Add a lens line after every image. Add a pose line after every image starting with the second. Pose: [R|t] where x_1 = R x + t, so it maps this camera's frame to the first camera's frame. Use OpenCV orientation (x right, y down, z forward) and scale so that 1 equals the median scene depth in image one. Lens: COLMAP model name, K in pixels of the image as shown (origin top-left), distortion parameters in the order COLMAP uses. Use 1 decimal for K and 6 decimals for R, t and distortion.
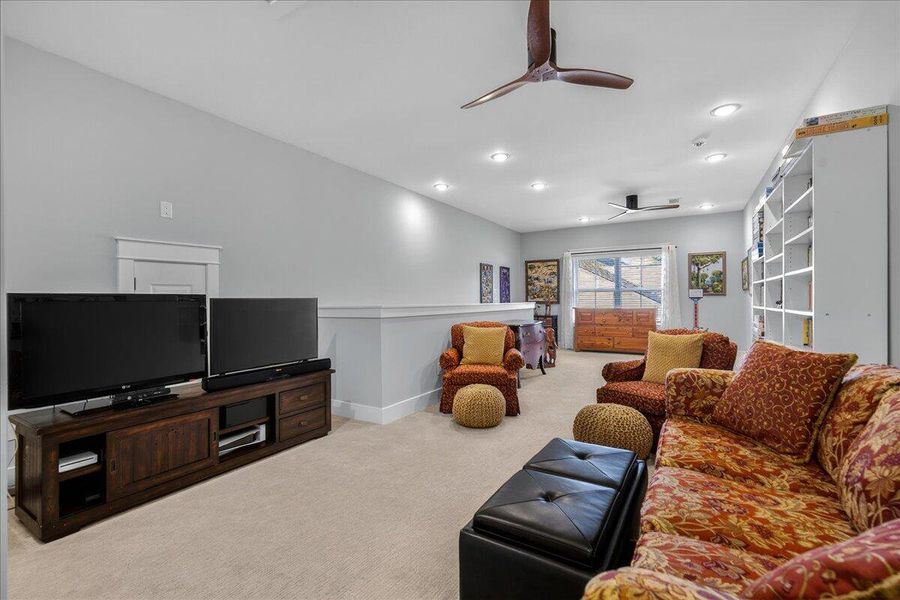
lens RADIAL K [[388.4, 0, 454.9], [0, 388.4, 301.3], [0, 0, 1]] dist [-0.008584, 0.001218]
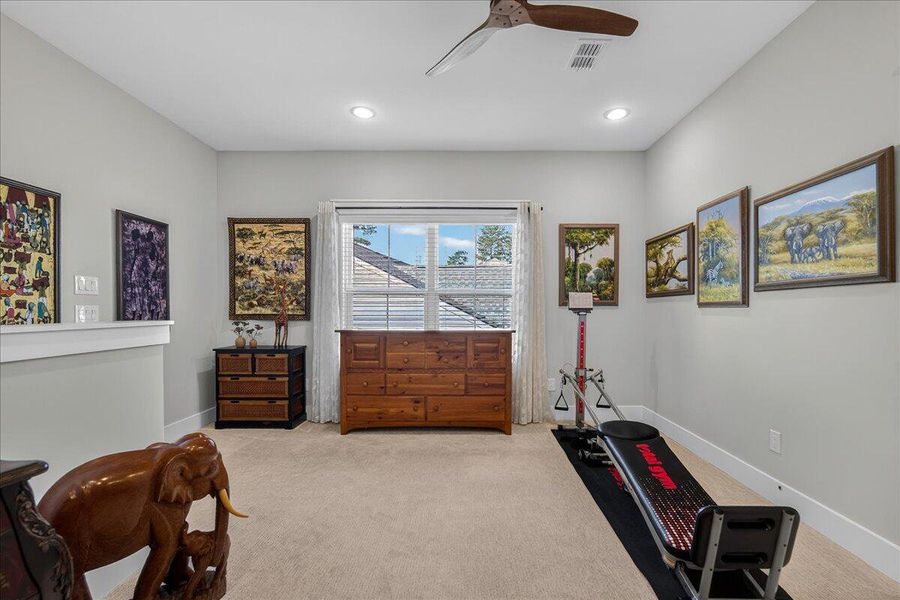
lens RADIAL K [[388.4, 0, 454.3], [0, 388.4, 307.5], [0, 0, 1]] dist [-0.008584, 0.001218]
pose [[0.870437, 0.011533, 0.492146, 0.199419], [-0.005629, 0.999893, -0.013477, -0.003005], [-0.492249, 0.008961, 0.870409, 0.545809]]
